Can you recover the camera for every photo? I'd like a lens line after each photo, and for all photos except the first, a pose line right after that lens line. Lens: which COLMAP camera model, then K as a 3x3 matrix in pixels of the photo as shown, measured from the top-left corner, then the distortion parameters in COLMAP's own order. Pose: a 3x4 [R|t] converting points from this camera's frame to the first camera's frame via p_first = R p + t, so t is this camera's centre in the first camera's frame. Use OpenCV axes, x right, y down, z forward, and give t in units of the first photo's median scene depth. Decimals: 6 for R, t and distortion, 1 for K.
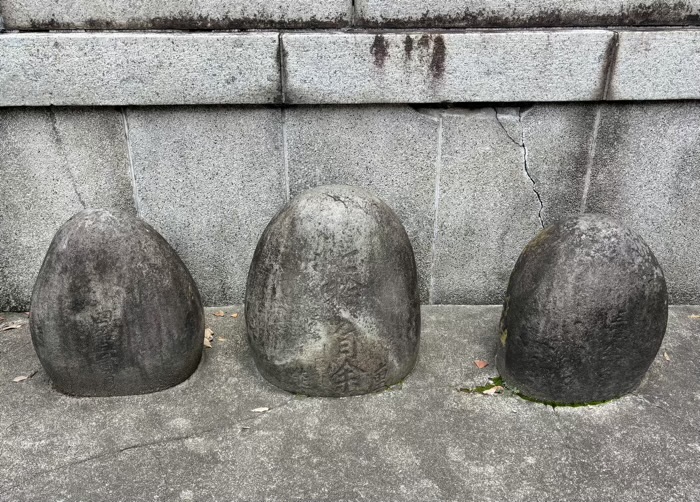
lens RADIAL K [[595.2, 0, 338.4], [0, 595.2, 278.6], [0, 0, 1]] dist [0.003310, -0.000020]
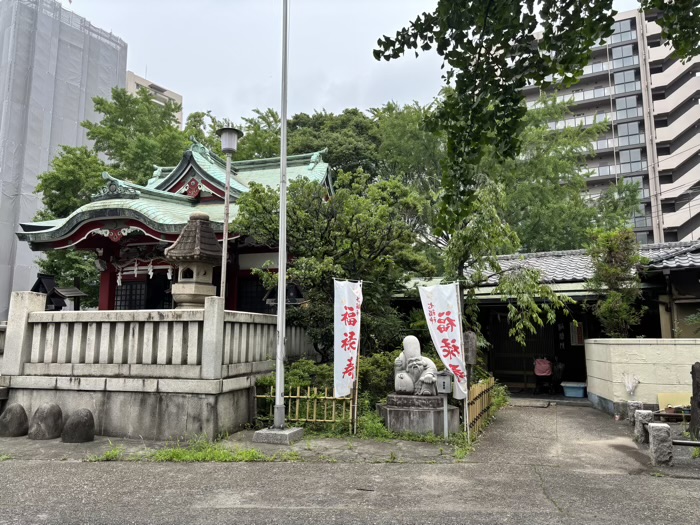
lens RADIAL K [[526.2, 0, 355.7], [0, 526.2, 261.2], [0, 0, 1]] dist [0.047515, -0.041854]
pose [[0.957410, -0.031104, -0.287051, 4.115227], [-0.141830, 0.815304, -0.561394, 1.146272], [0.251496, 0.578197, 0.776169, -2.889703]]
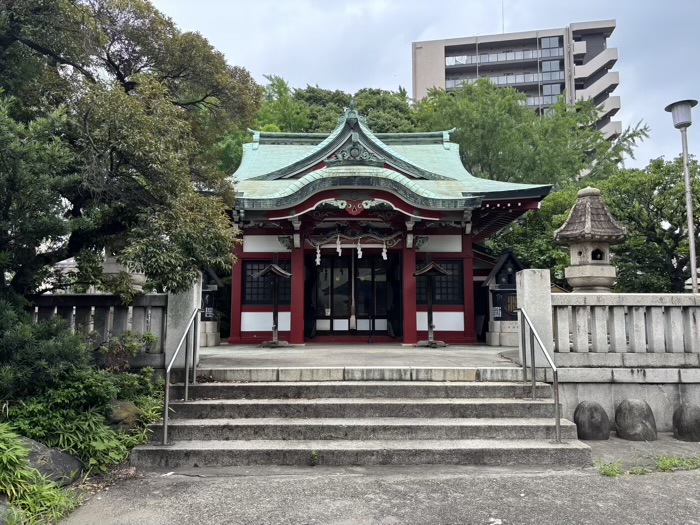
lens RADIAL K [[526.2, 0, 351.6], [0, 526.2, 265.9], [0, 0, 1]] dist [0.047515, -0.041854]
pose [[0.999895, 0.006015, -0.013165, -2.195953], [-0.012335, 0.829988, -0.557645, 1.375308], [0.007573, 0.557749, 0.829975, -3.170138]]
